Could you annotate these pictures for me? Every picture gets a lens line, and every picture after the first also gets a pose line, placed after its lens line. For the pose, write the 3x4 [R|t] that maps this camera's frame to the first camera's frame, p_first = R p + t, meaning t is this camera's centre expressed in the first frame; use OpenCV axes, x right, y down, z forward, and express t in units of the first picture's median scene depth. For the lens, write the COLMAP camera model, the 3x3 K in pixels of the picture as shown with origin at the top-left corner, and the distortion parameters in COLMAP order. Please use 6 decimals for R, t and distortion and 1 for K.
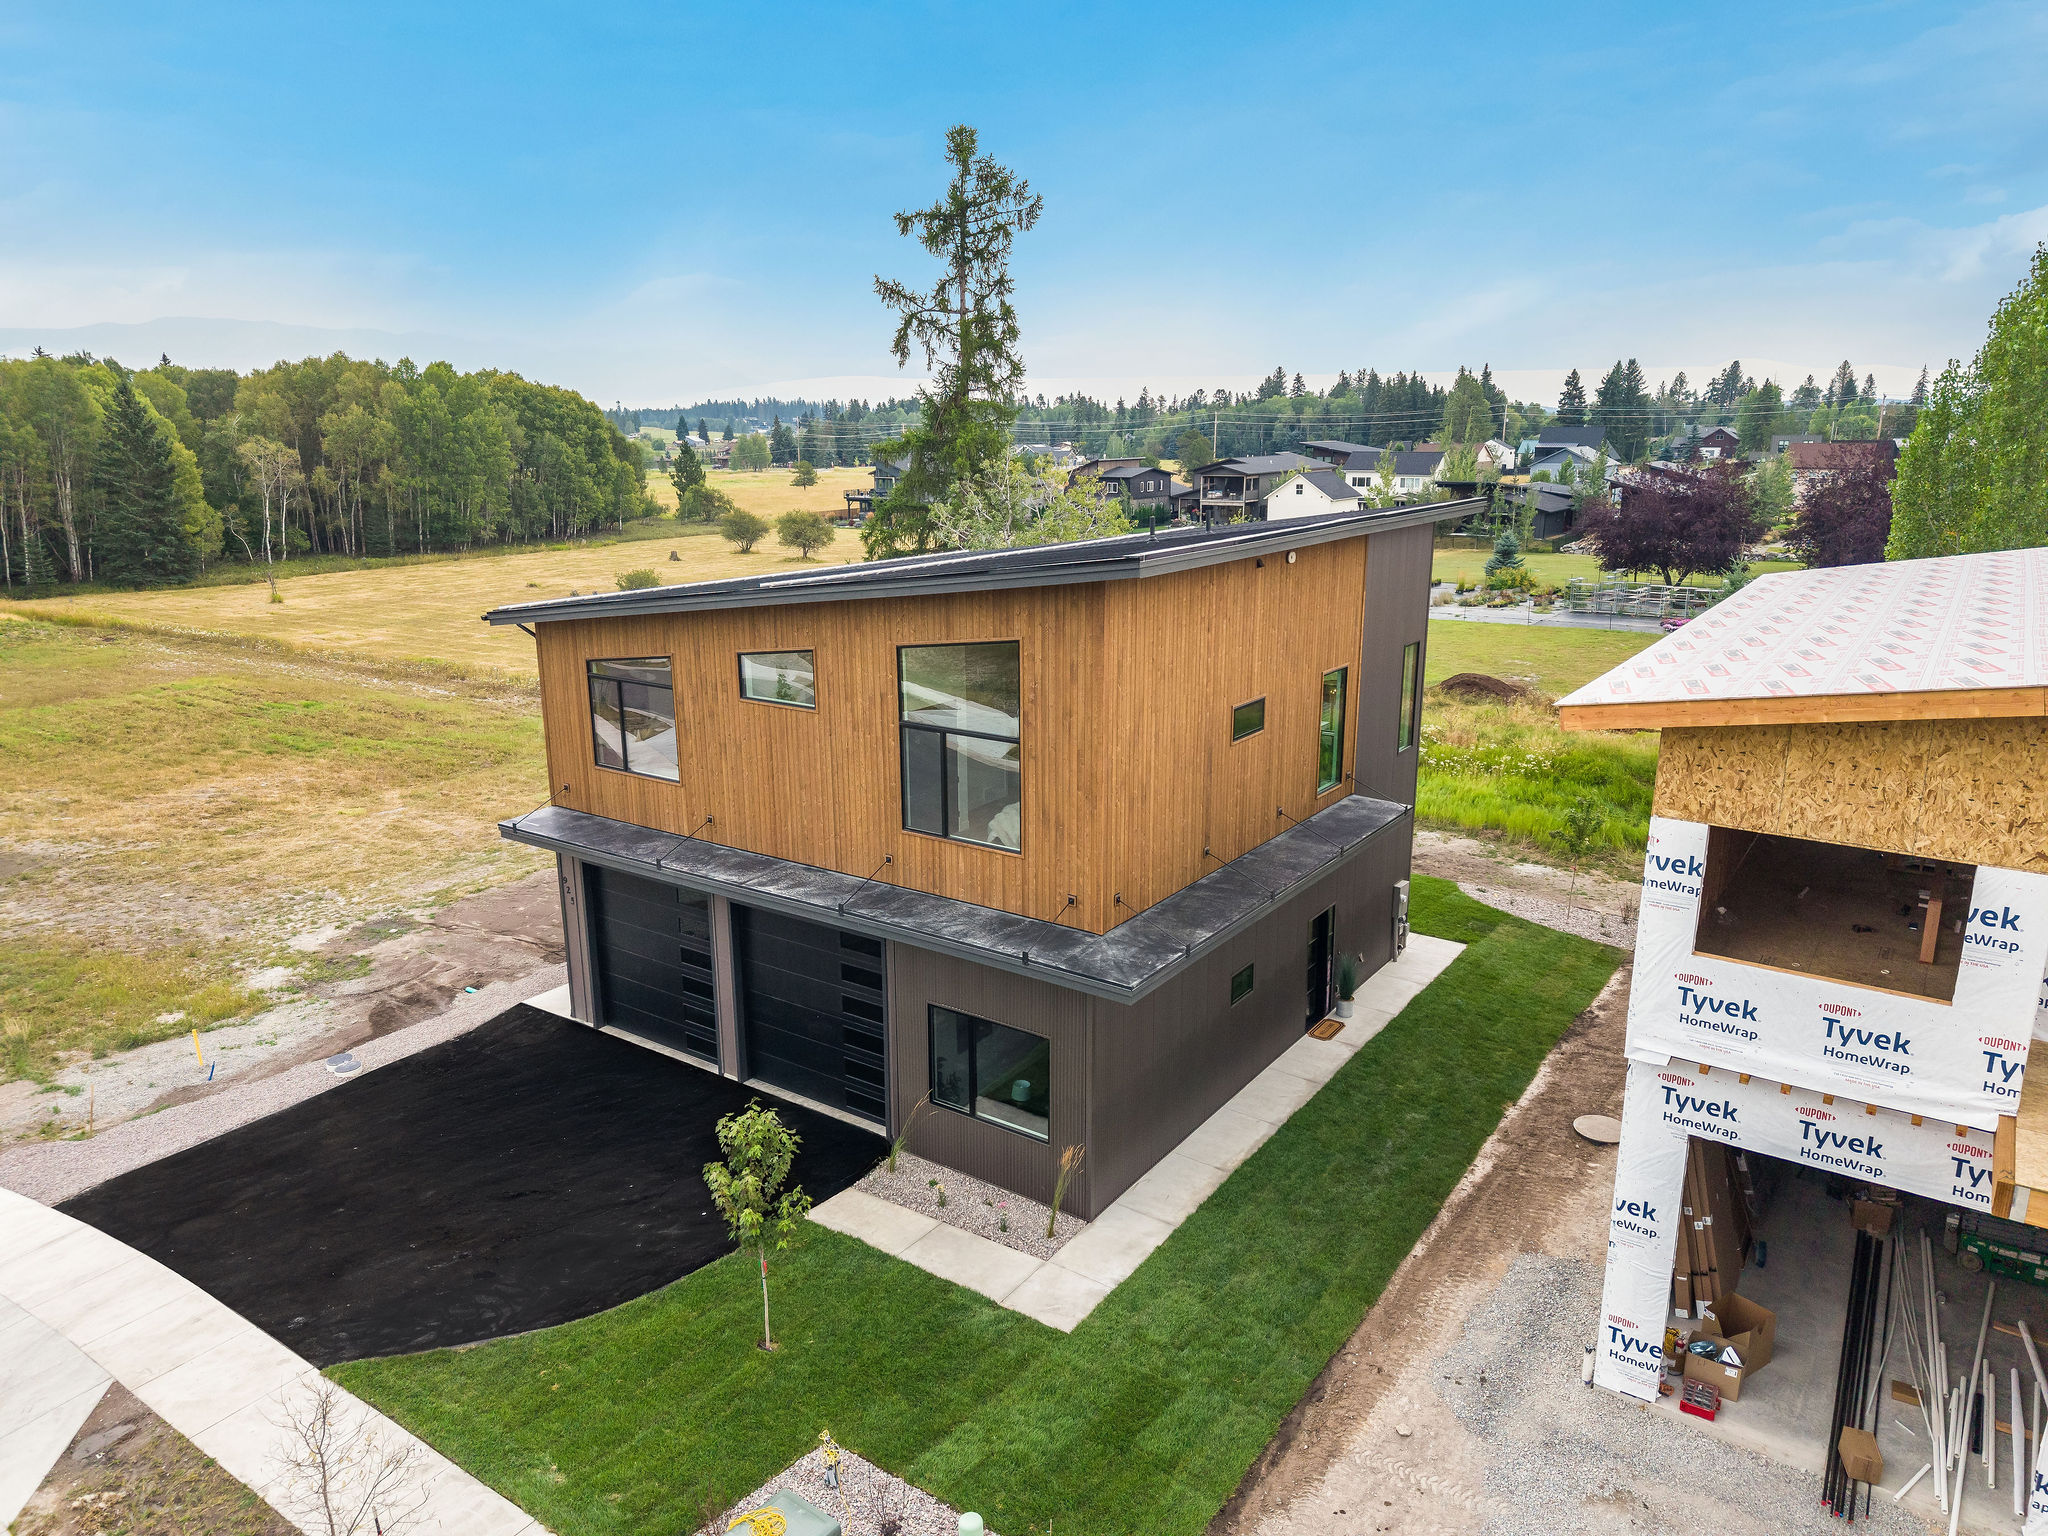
lens RADIAL K [[1363.4, 0, 1024.0], [0, 1363.4, 768.0], [0, 0, 1]] dist [0.030123, -0.021715]
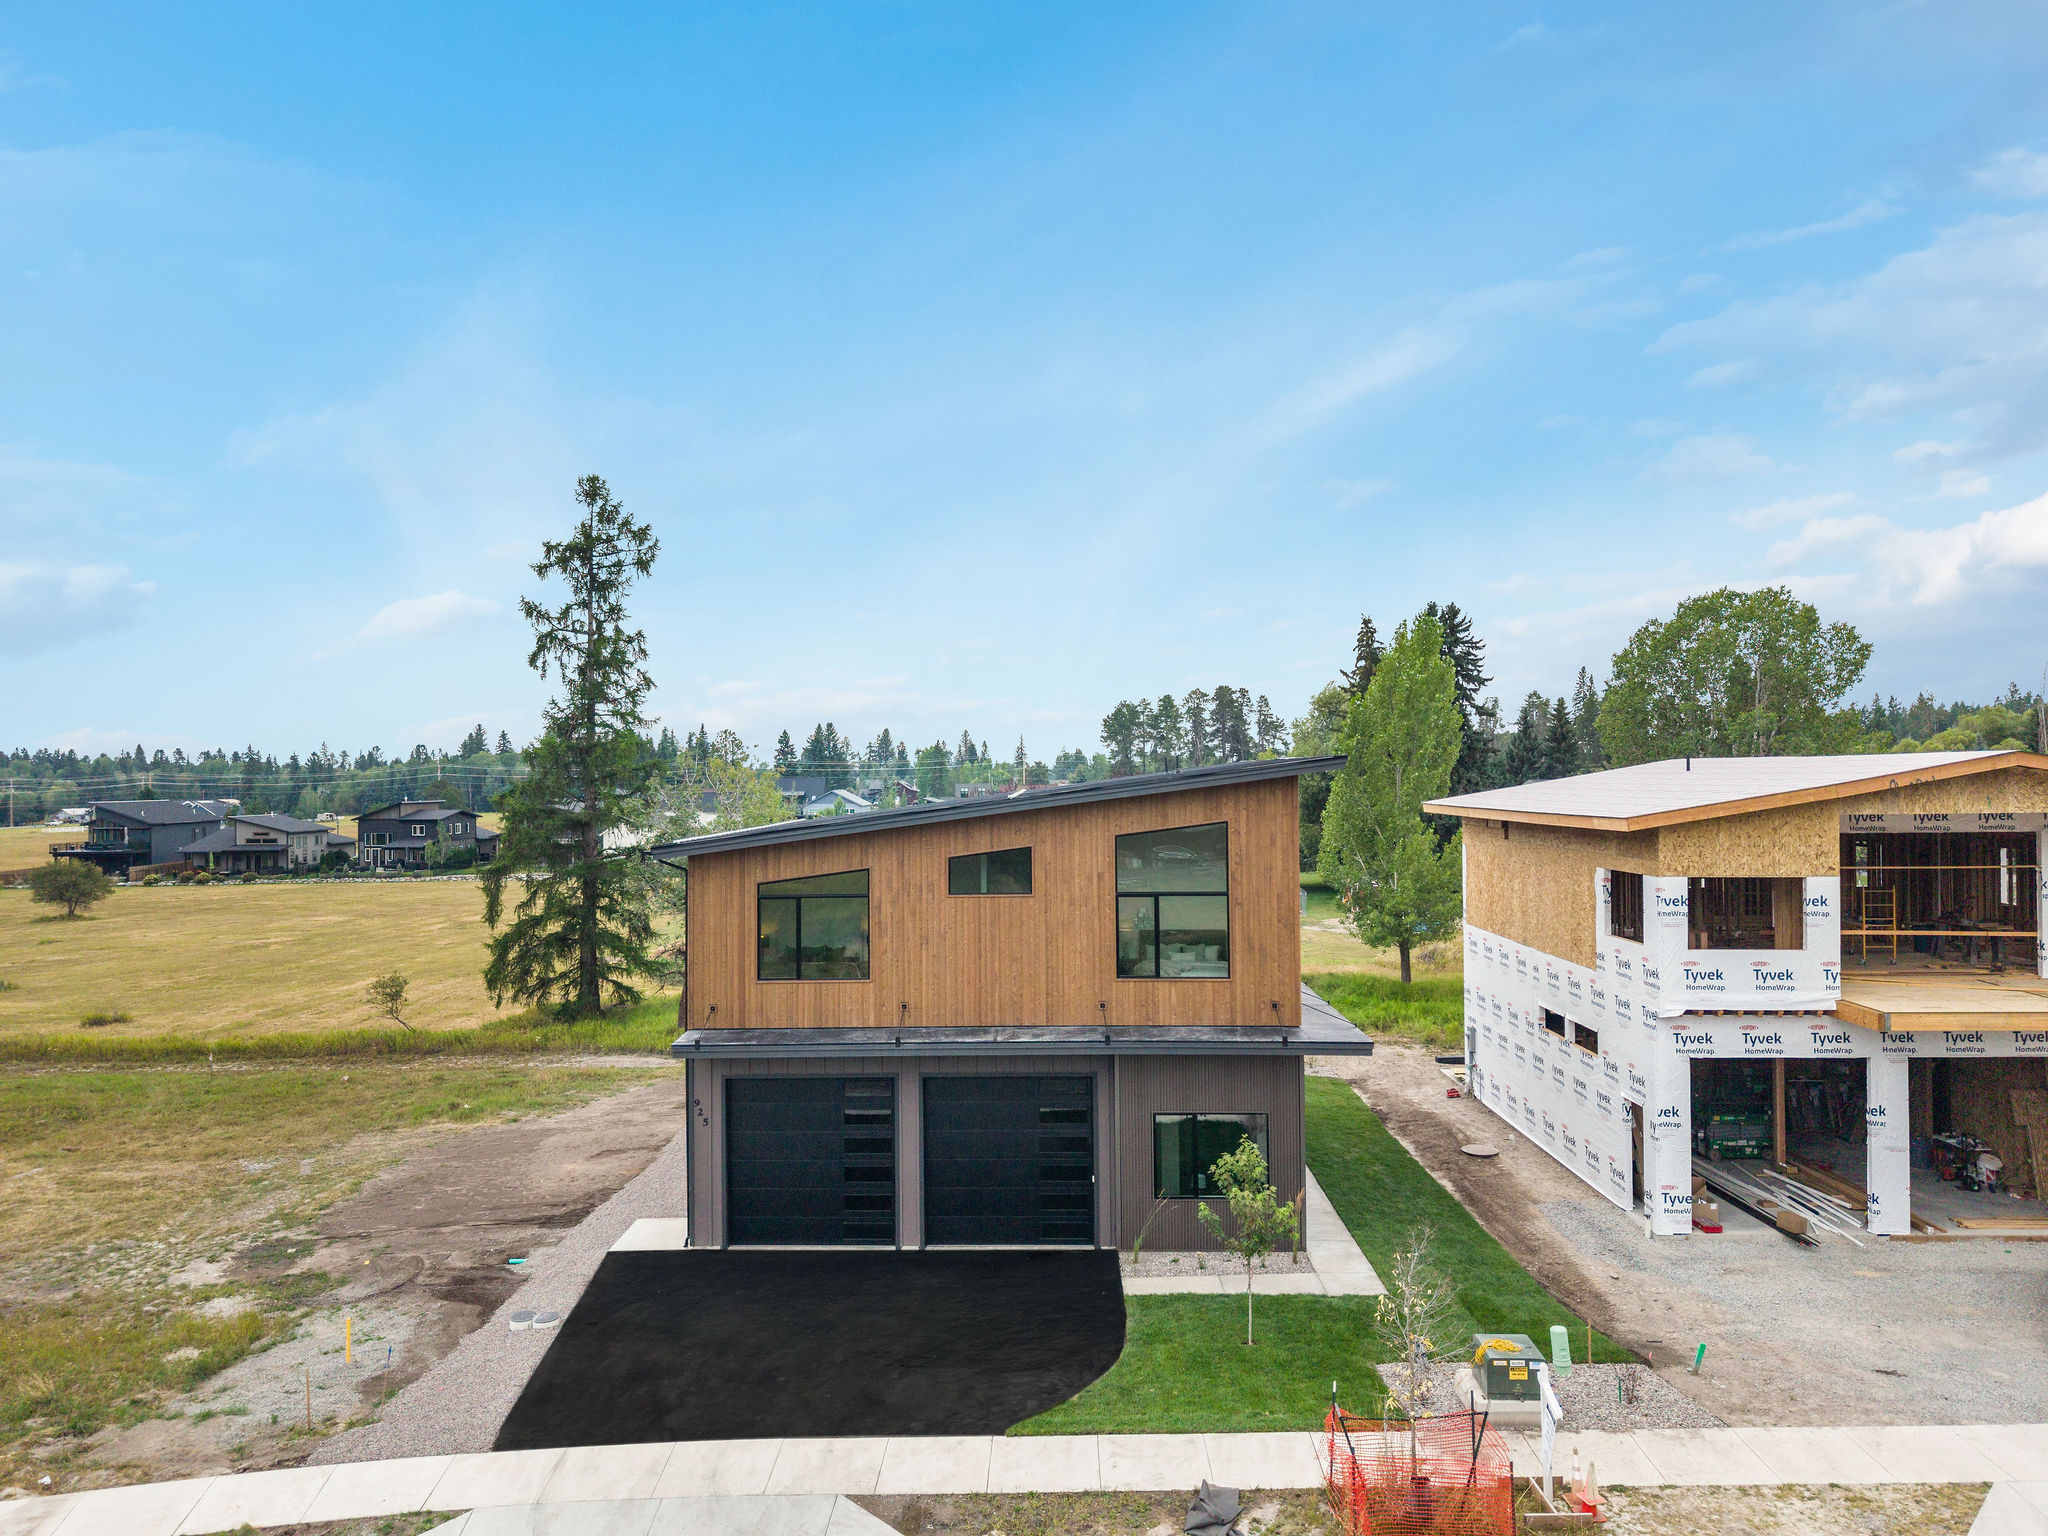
lens RADIAL K [[1363.4, 0, 1024.0], [0, 1363.4, 768.0], [0, 0, 1]] dist [0.030123, -0.021715]
pose [[0.832974, 0.003004, 0.553304, -0.760013], [0.138540, 0.967000, -0.213816, 0.100000], [-0.535688, 0.254758, 0.805070, -0.046719]]
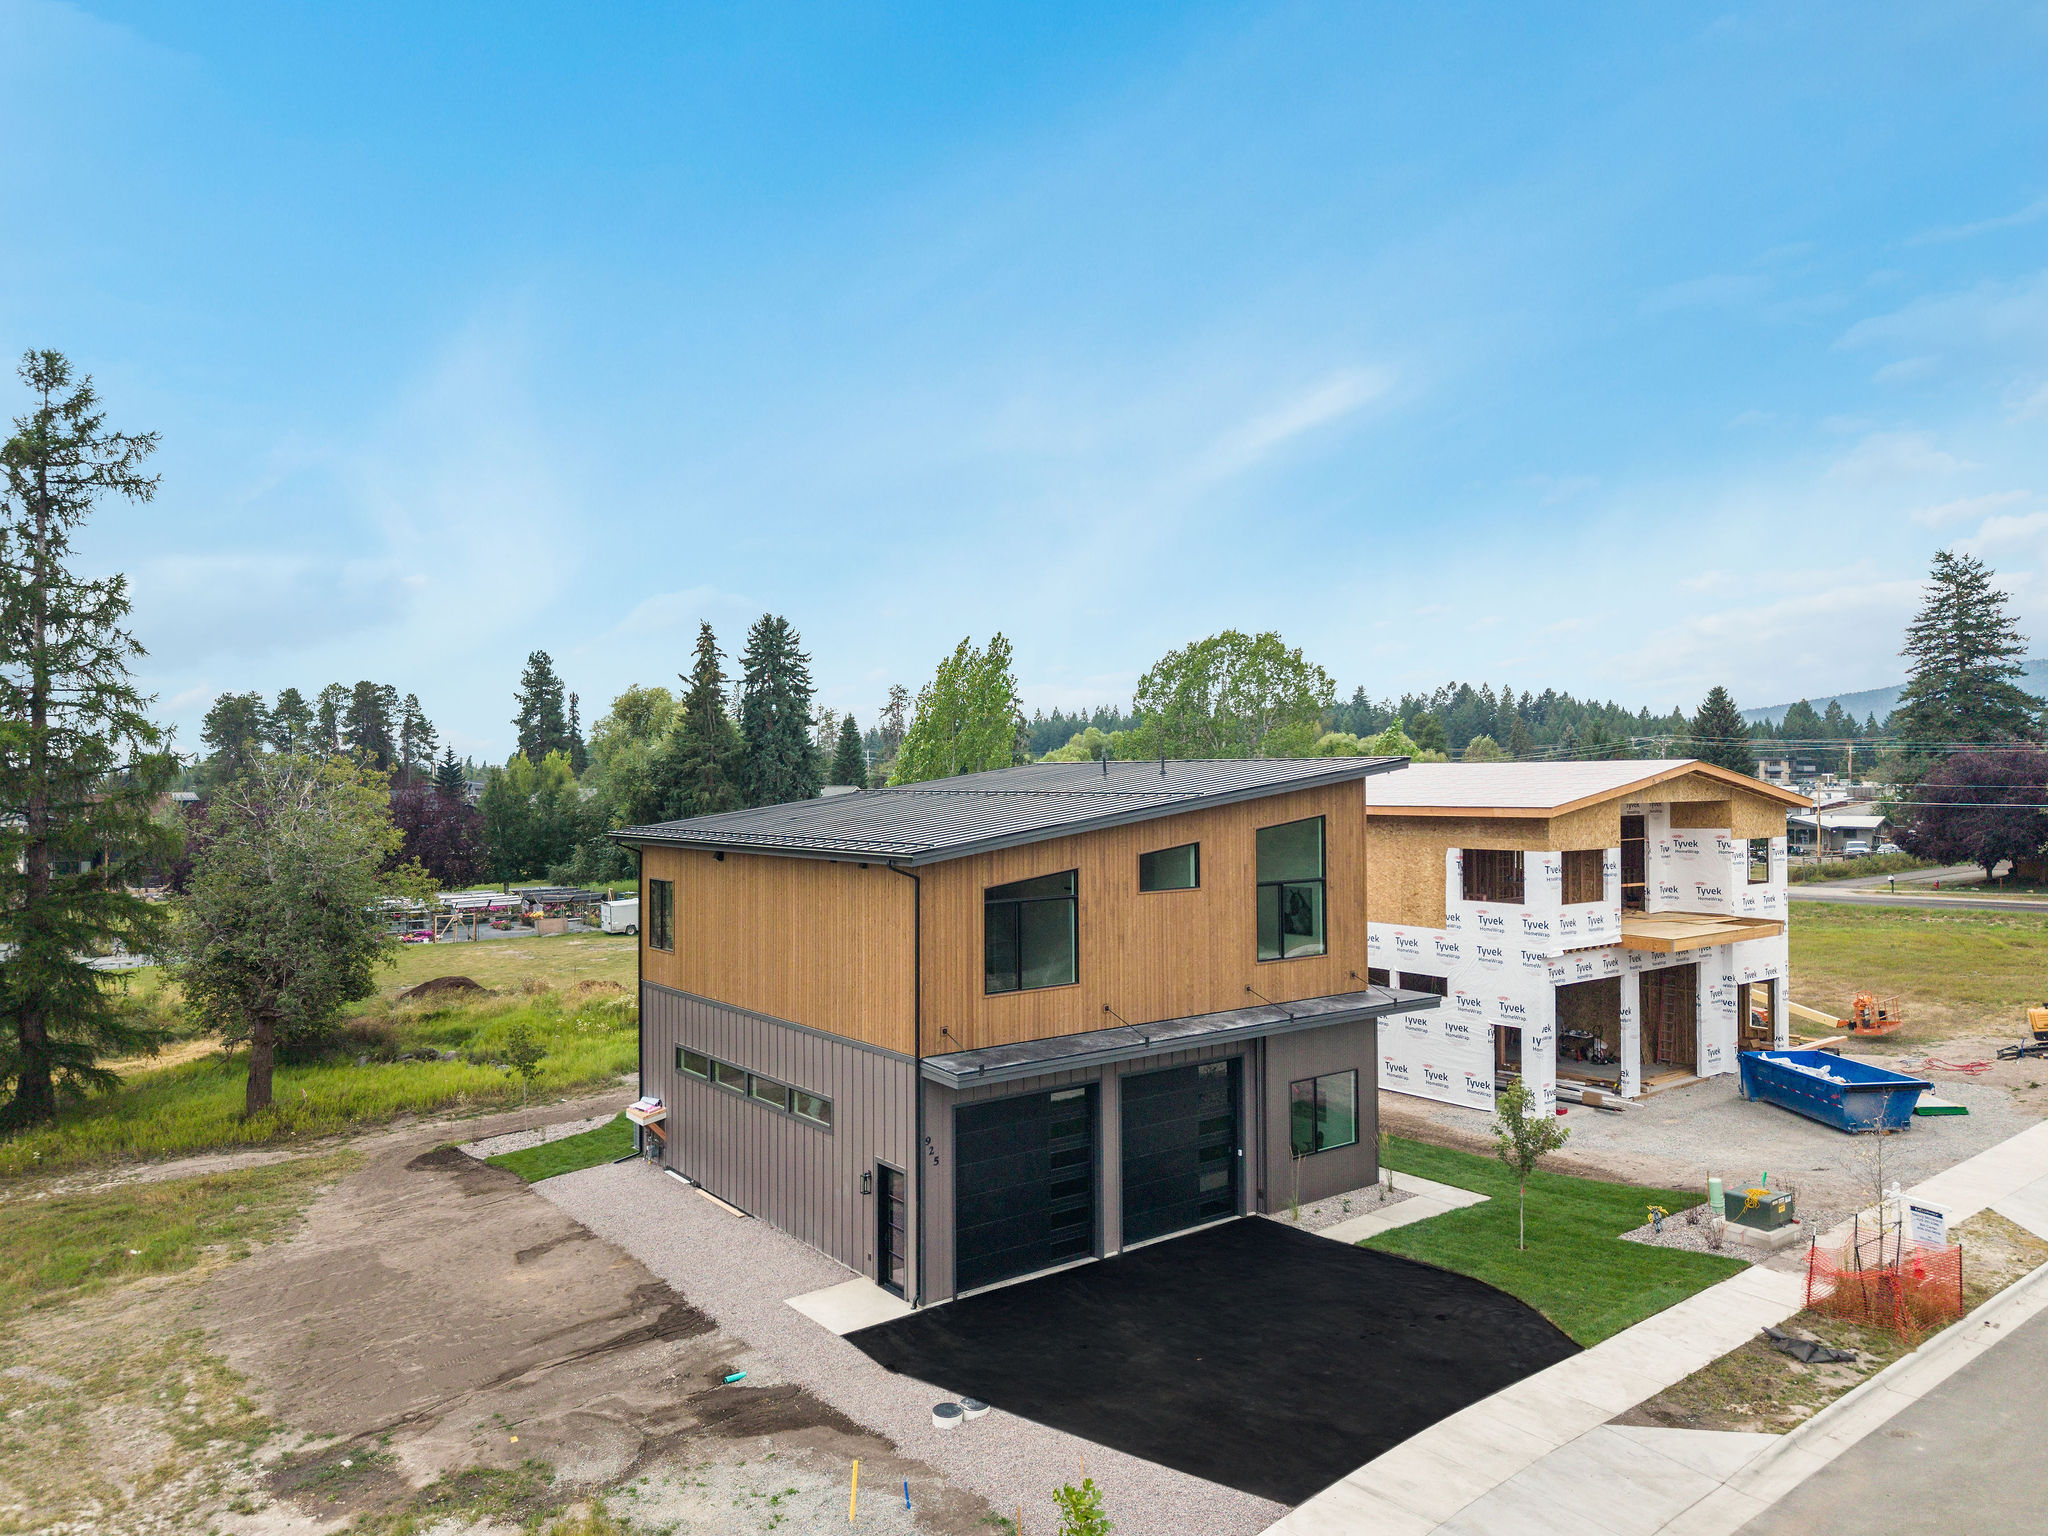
lens RADIAL K [[1363.4, 0, 1024.0], [0, 1363.4, 768.0], [0, 0, 1]] dist [0.030123, -0.021715]
pose [[0.302815, 0.012761, 0.952964, -1.287726], [0.236495, 0.967630, -0.088106, -0.069614], [-0.923241, 0.252051, 0.289995, 0.654797]]
